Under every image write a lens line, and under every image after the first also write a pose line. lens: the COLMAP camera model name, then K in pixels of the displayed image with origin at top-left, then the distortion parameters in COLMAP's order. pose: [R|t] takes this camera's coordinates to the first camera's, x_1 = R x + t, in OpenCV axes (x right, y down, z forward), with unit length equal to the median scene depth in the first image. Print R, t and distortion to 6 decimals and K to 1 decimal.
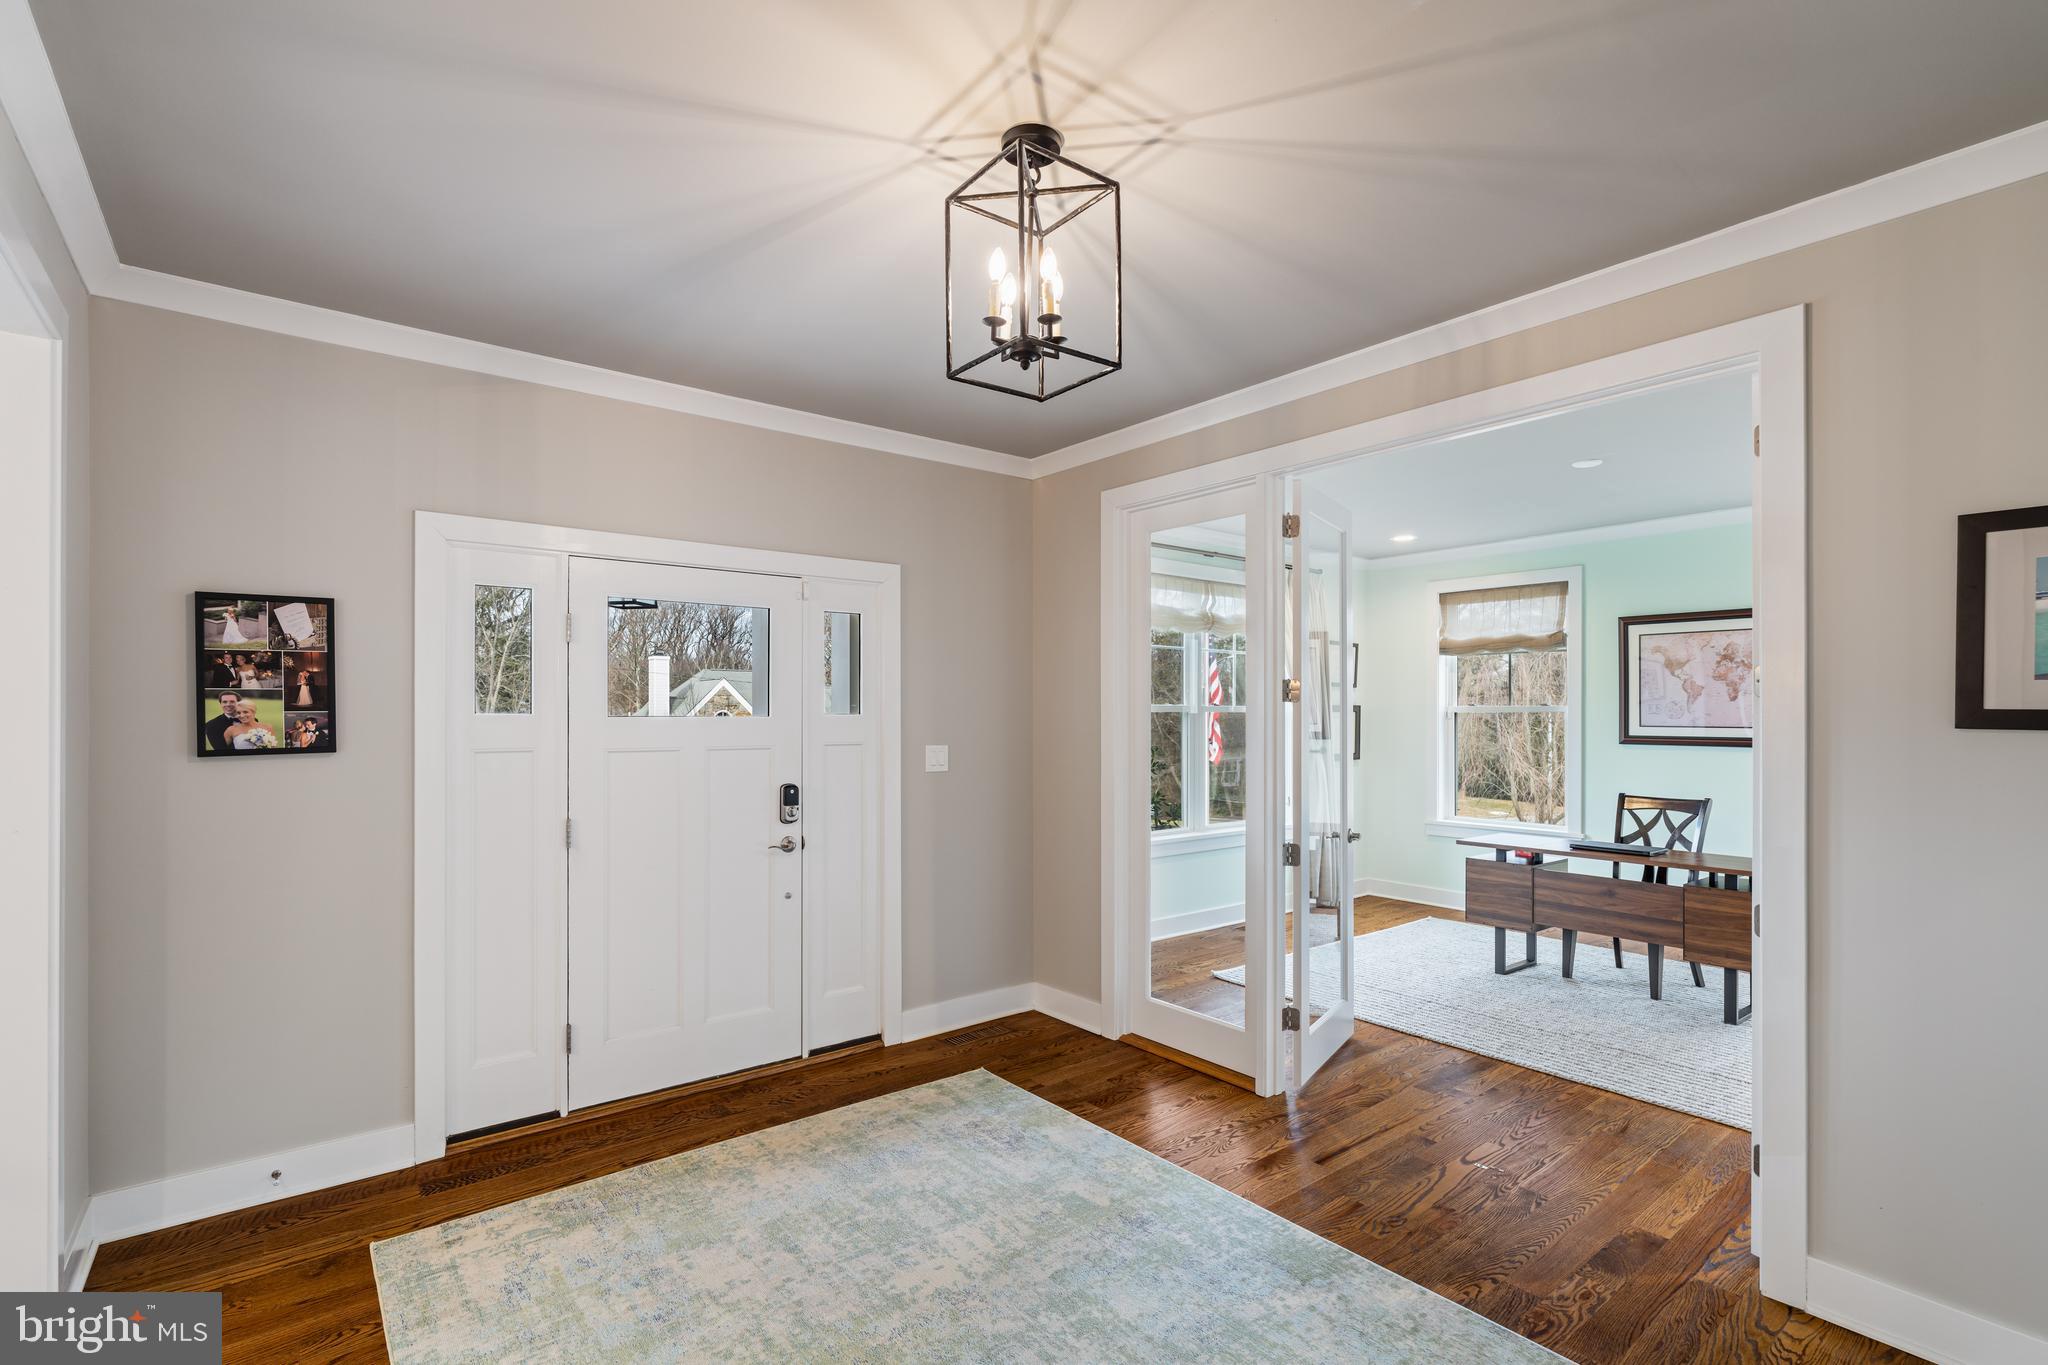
lens RADIAL K [[938.1, 0, 1021.9], [0, 938.1, 702.3], [0, 0, 1]] dist [-0.003370, -0.000192]
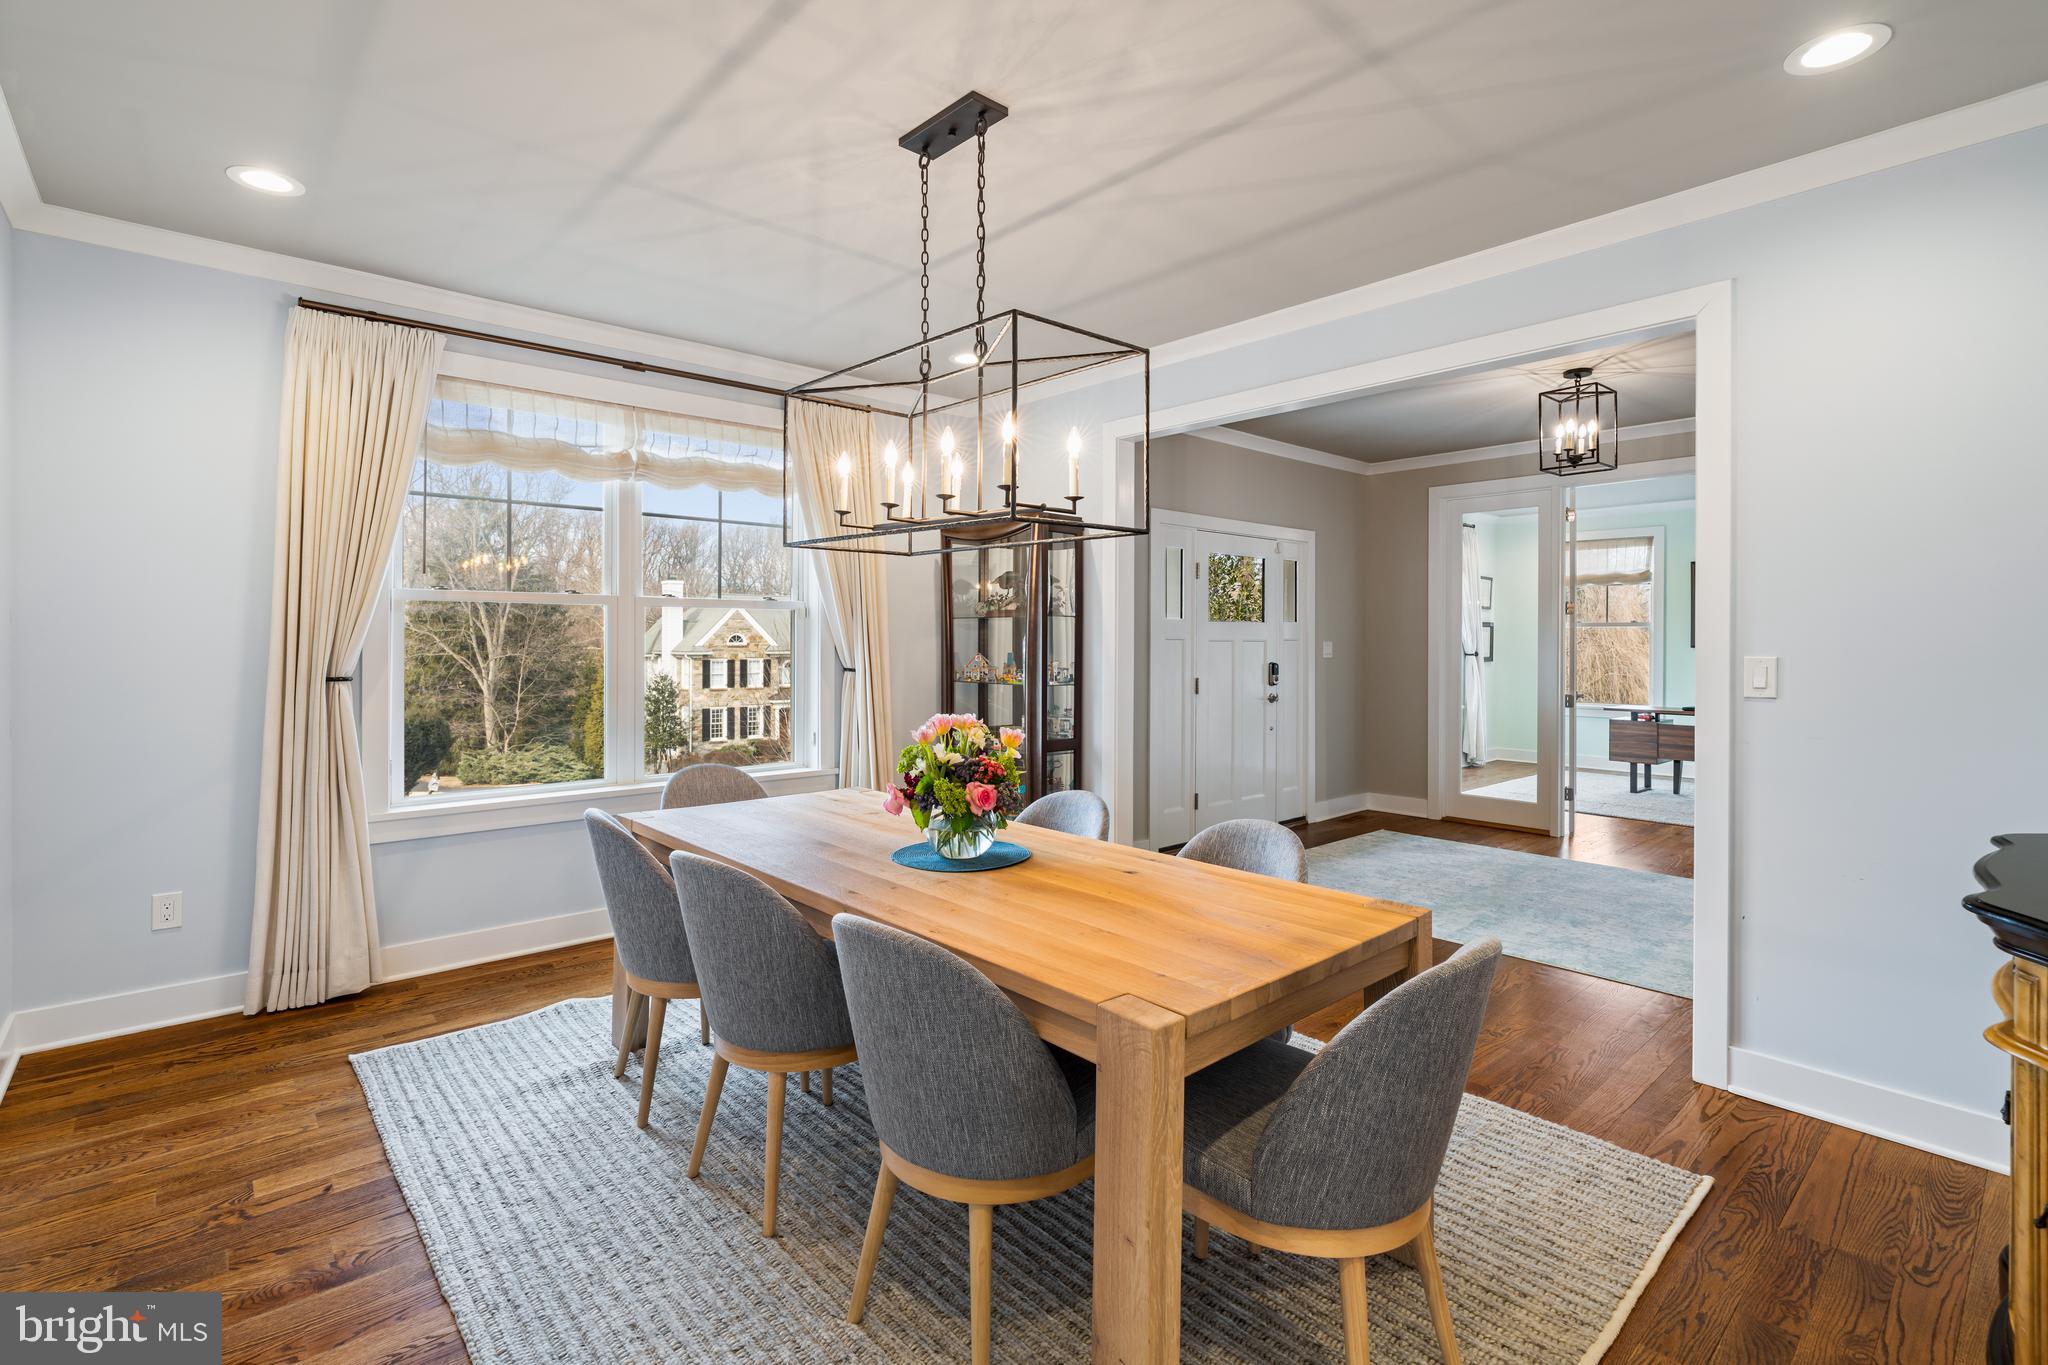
lens RADIAL K [[938.1, 0, 1038.7], [0, 938.1, 628.4], [0, 0, 1]] dist [-0.003370, -0.000192]
pose [[0.998188, 0.001971, 0.060136, -0.791143], [-0.002005, 0.999998, 0.000513, 0.026136], [-0.060135, -0.000632, 0.998190, -0.680277]]
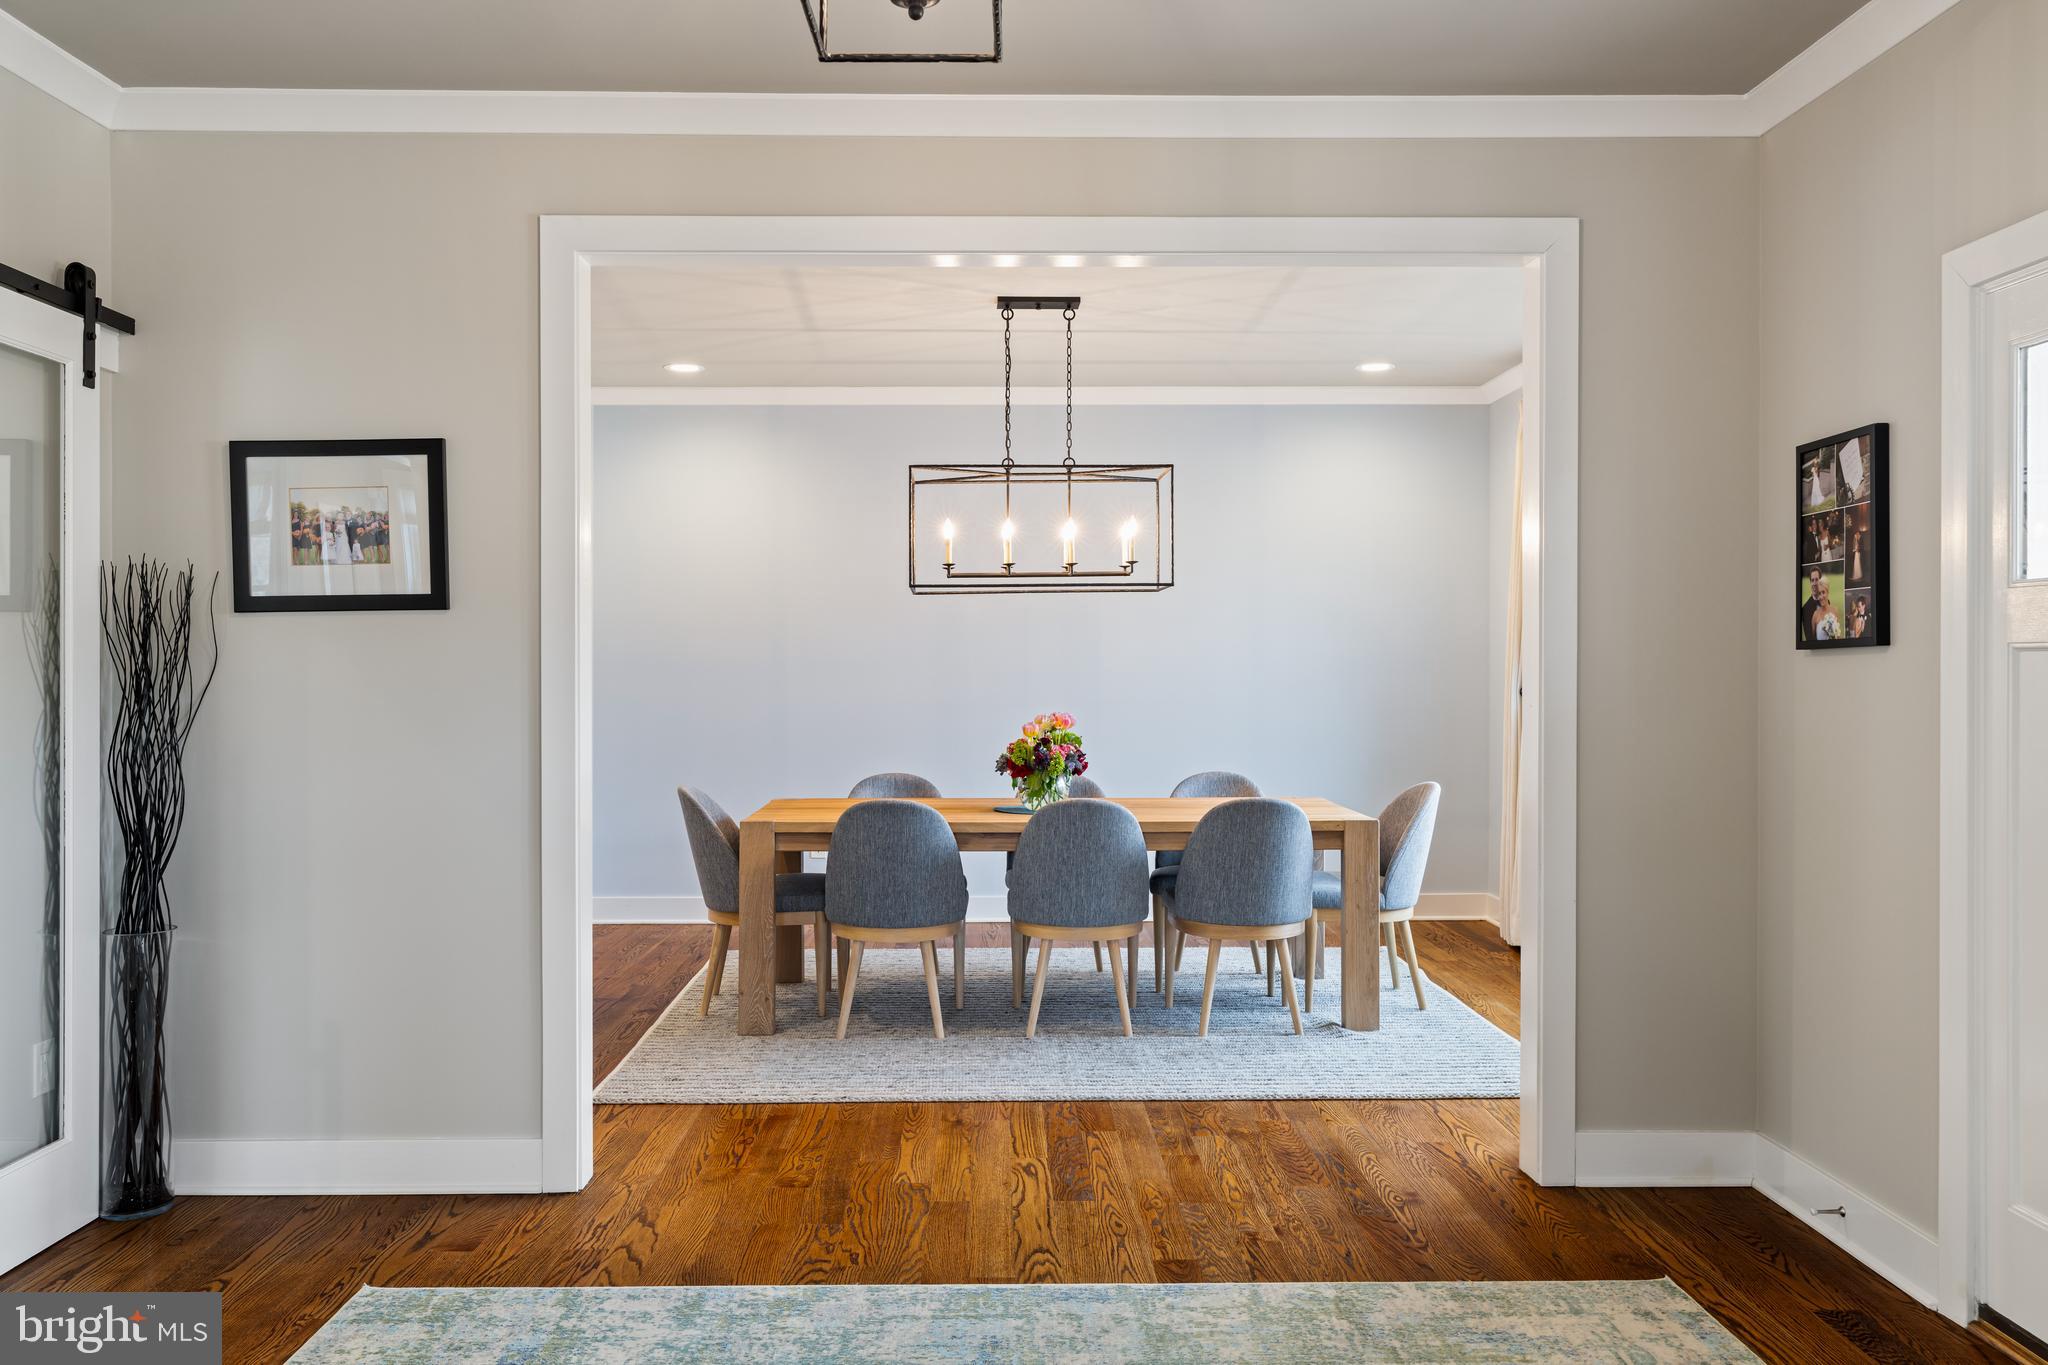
lens RADIAL K [[1548.6, 0, 1021.4], [0, 1548.6, 681.5], [0, 0, 1]] dist [0.002787, -0.000189]
pose [[-0.607466, 0.007966, -0.794306, 0.433314], [0.004119, 0.999968, 0.006879, 0.053635], [0.794335, 0.000907, -0.607480, 0.922781]]
